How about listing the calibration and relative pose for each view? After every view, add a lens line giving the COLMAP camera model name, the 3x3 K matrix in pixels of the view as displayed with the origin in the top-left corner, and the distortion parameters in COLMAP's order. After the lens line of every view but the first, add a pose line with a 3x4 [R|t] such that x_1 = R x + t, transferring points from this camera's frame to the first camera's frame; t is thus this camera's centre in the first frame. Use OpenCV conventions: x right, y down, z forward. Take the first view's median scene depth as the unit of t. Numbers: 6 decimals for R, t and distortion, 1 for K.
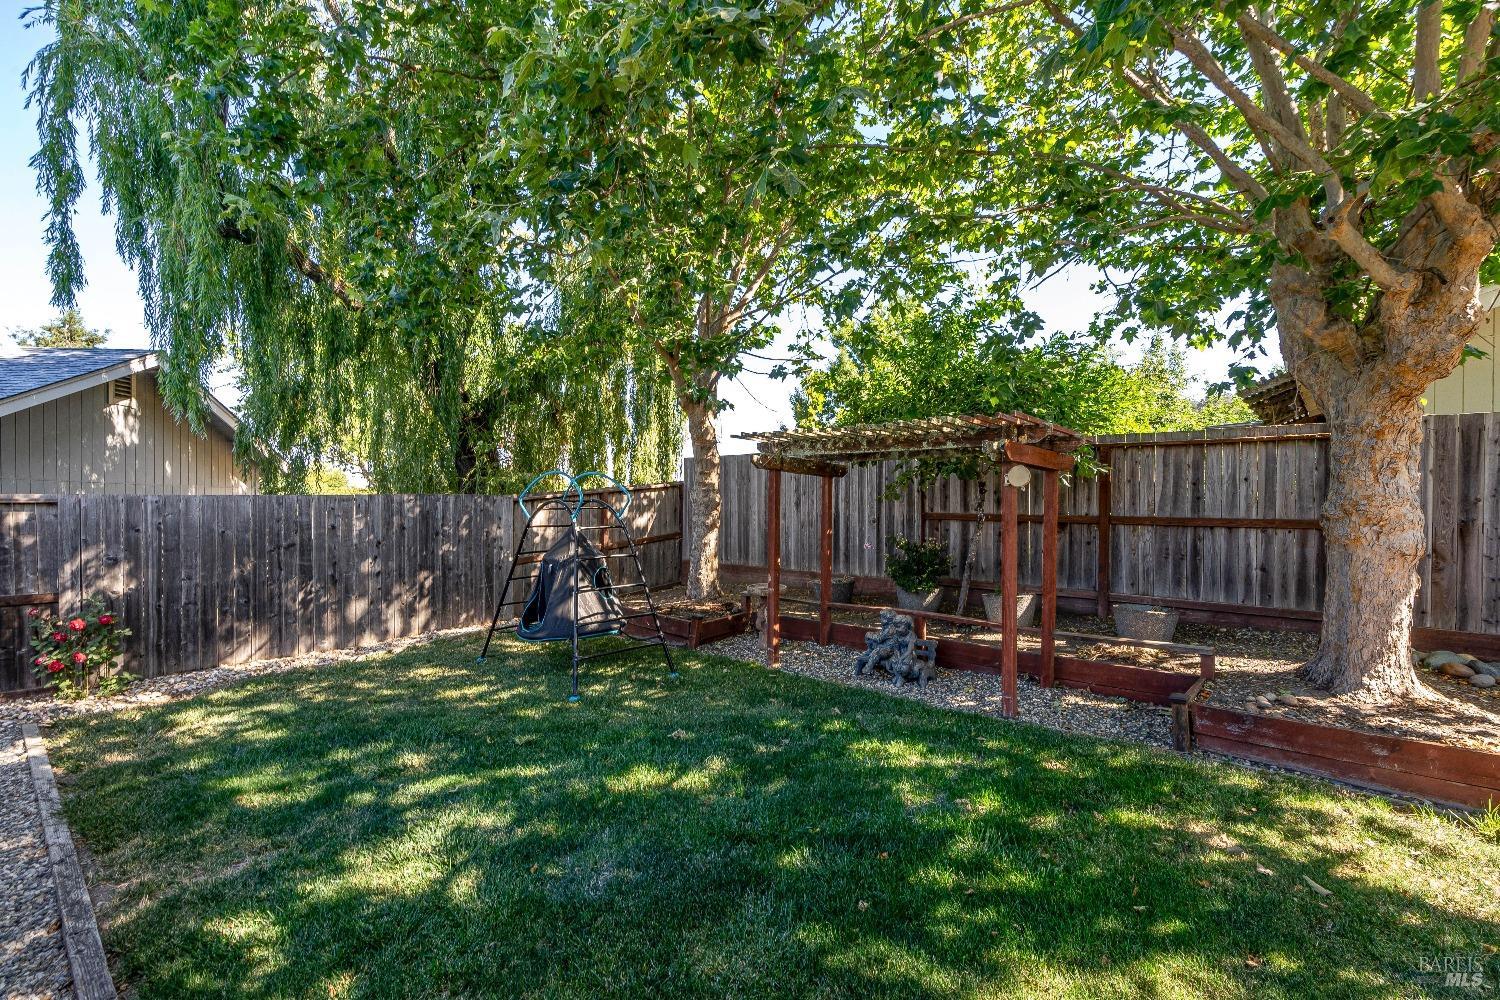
lens RADIAL K [[687.4, 0, 744.7], [0, 687.4, 508.1], [0, 0, 1]] dist [0.000437, -0.000748]
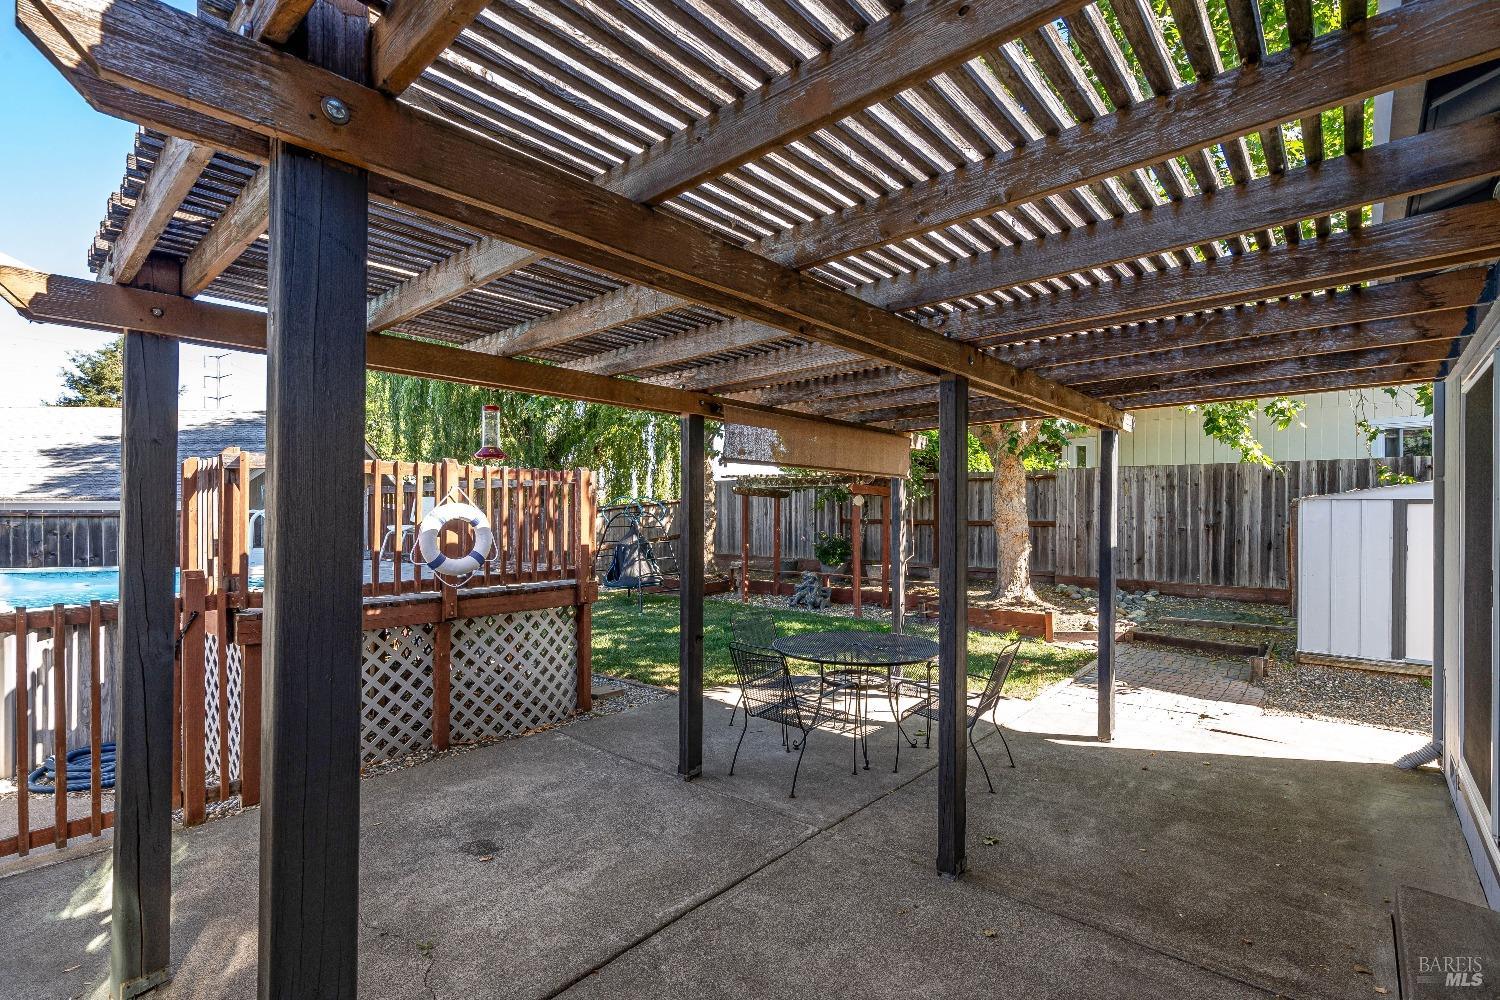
lens RADIAL K [[687.4, 0, 748.0], [0, 687.4, 512.8], [0, 0, 1]] dist [0.000437, -0.000748]
pose [[0.999976, -0.005127, 0.004699, 0.038505], [0.005132, 0.999986, -0.000996, -0.006330], [-0.004694, 0.001020, 0.999988, -0.704360]]
